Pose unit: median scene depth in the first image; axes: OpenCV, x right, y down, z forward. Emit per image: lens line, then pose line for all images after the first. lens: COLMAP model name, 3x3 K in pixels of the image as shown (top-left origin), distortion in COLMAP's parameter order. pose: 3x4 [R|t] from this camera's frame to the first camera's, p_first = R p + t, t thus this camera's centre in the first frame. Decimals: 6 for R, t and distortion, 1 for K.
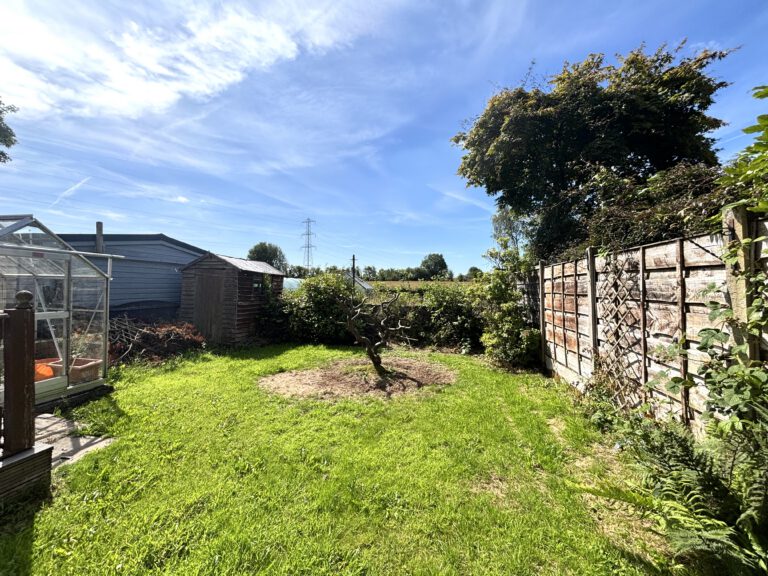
lens RADIAL K [[309.6, 0, 382.6], [0, 309.6, 289.6], [0, 0, 1]] dist [0.001435, 0.000376]
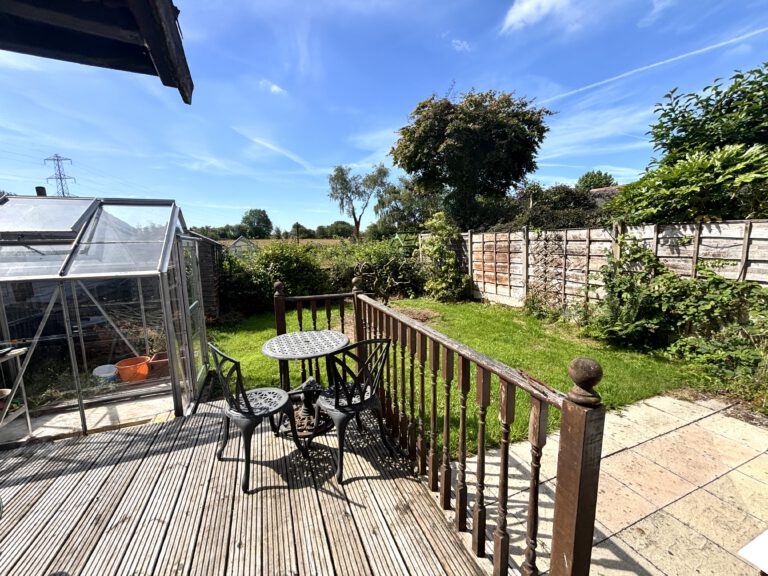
lens RADIAL K [[309.6, 0, 381.0], [0, 309.6, 288.9], [0, 0, 1]] dist [0.001435, 0.000376]
pose [[0.845659, -0.121367, 0.519742, -0.778535], [0.048547, 0.987257, 0.151549, -0.065708], [-0.531511, -0.102927, 0.840774, -0.091842]]
